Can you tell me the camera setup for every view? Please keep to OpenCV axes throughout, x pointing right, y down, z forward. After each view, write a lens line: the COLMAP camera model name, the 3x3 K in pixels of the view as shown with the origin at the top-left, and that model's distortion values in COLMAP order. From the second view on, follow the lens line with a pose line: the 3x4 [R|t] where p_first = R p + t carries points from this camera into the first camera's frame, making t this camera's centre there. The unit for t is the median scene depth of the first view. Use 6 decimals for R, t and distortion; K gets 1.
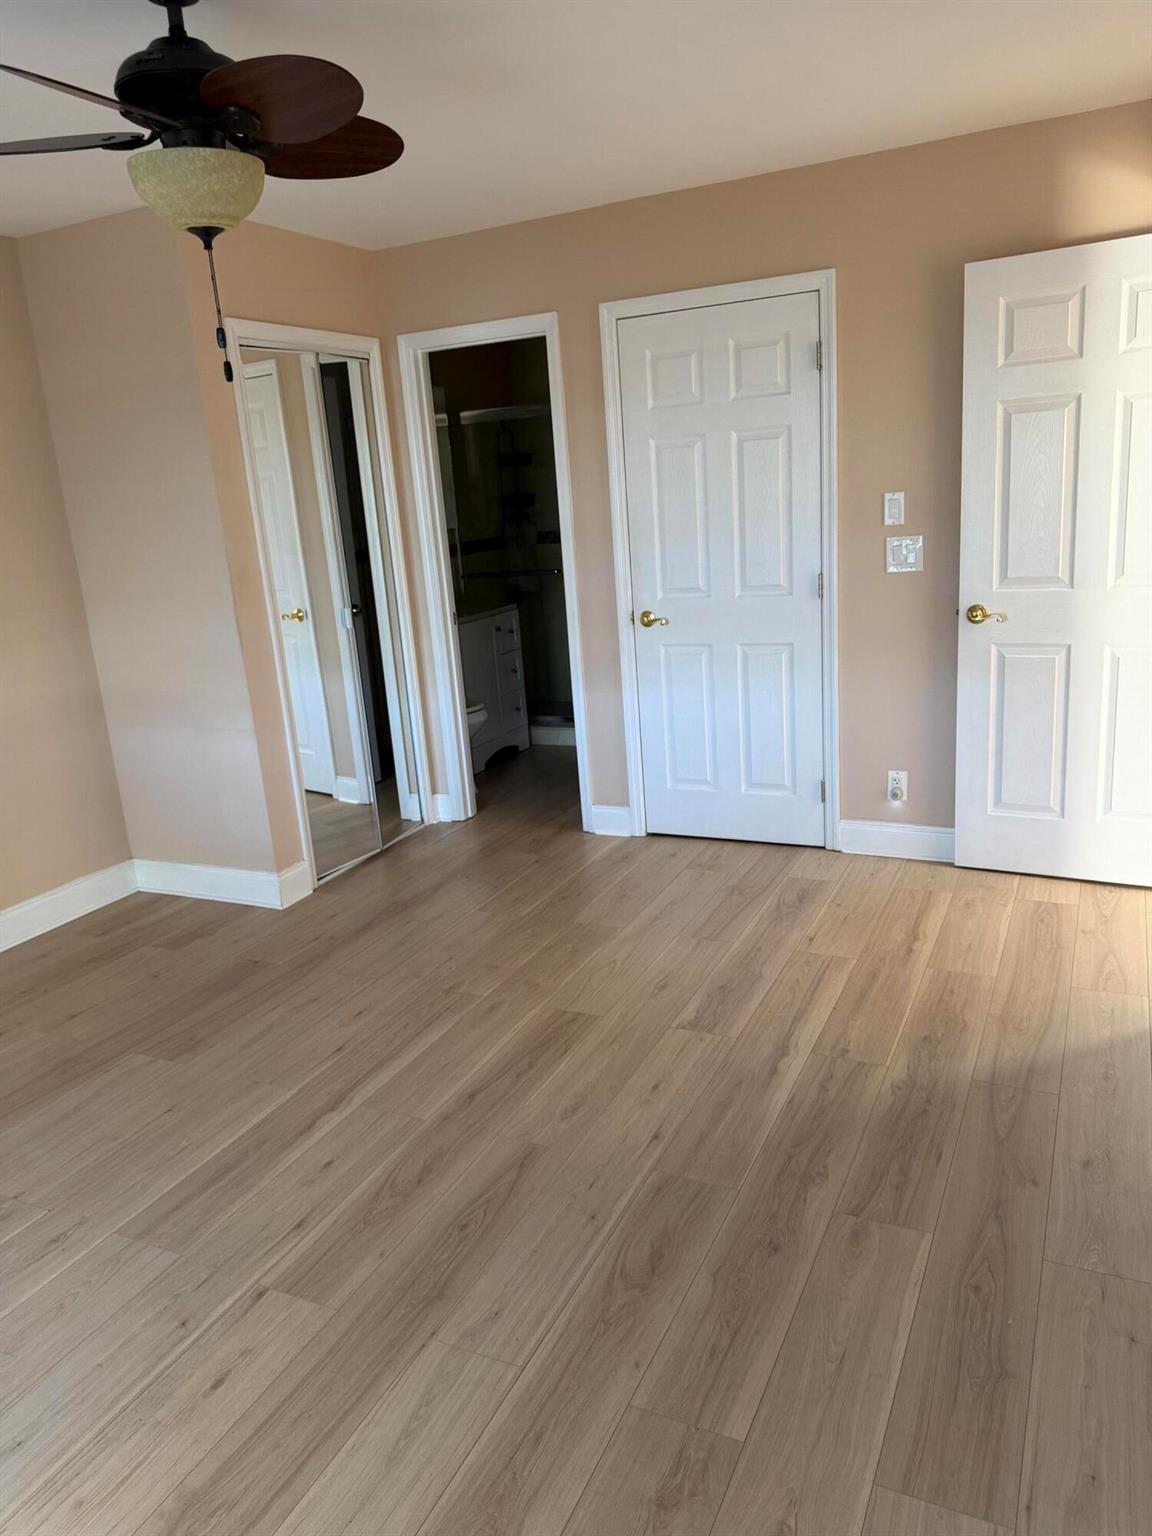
lens RADIAL K [[1098.0, 0, 578.7], [0, 1098.0, 760.4], [0, 0, 1]] dist [0.109147, -0.150429]
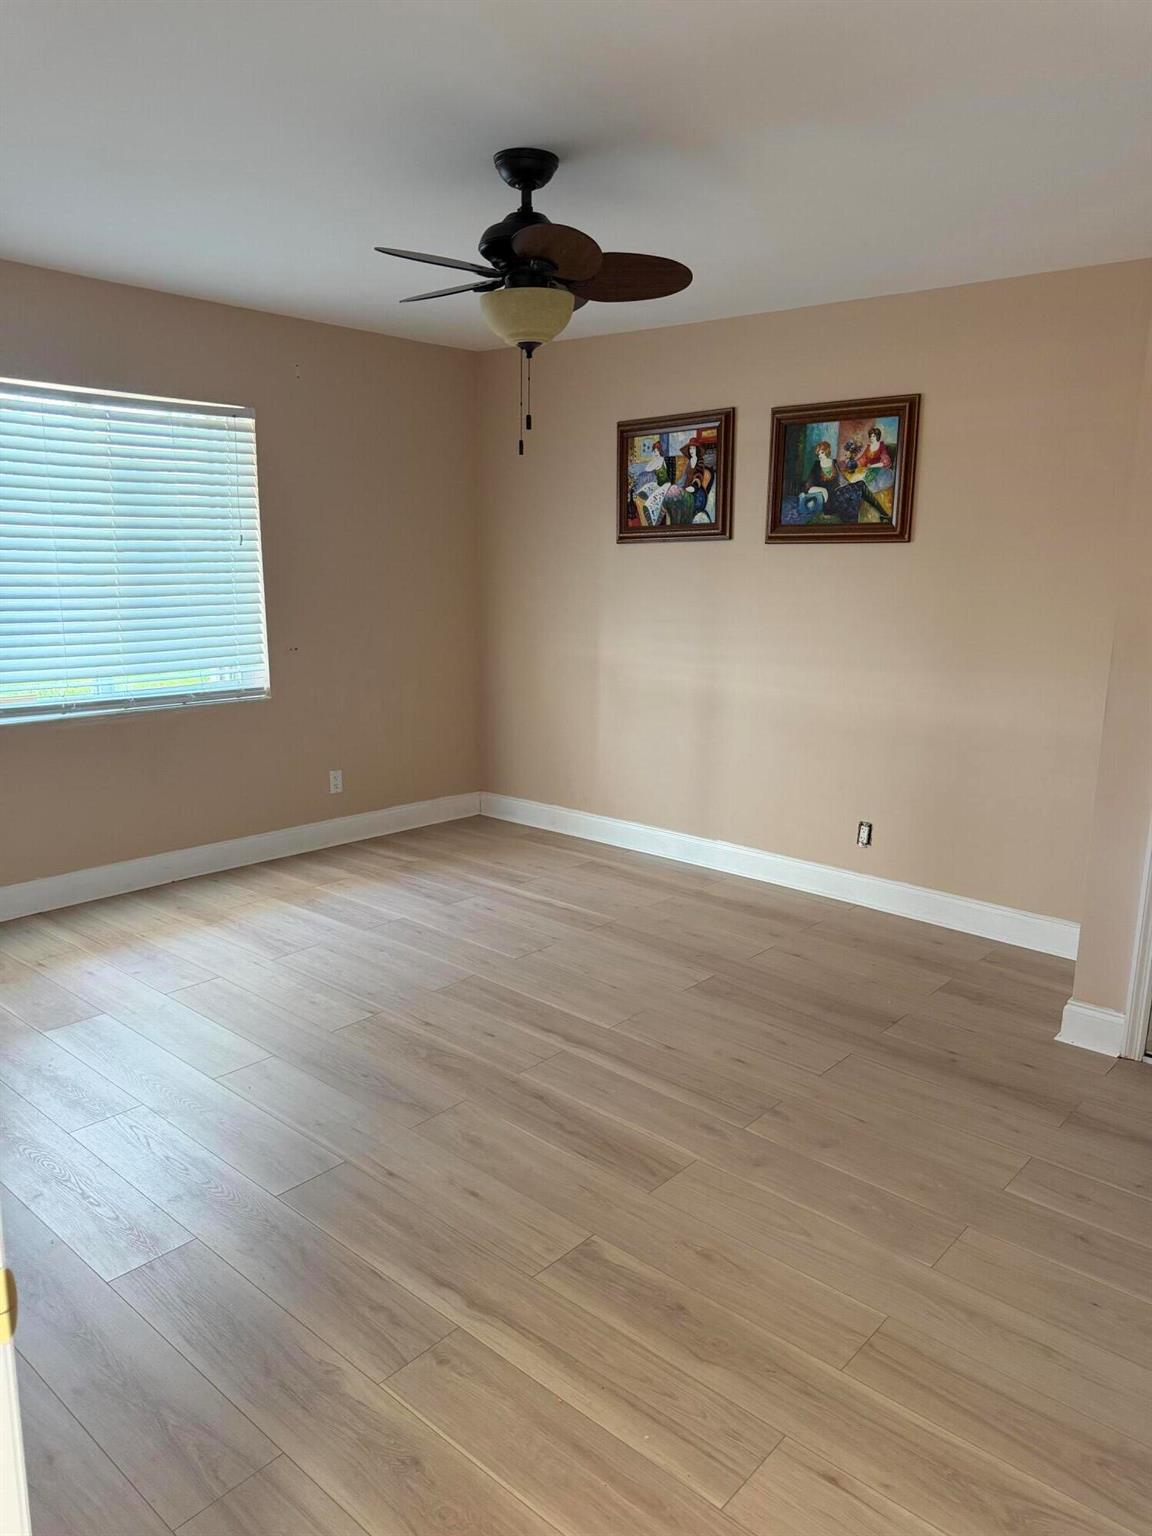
lens RADIAL K [[1098.0, 0, 578.7], [0, 1098.0, 760.4], [0, 0, 1]] dist [0.109147, -0.150429]
pose [[-0.278074, 0.249633, -0.927555, 0.769256], [-0.233361, 0.919154, 0.317332, -0.331666], [0.931782, 0.304696, -0.197338, 1.088523]]
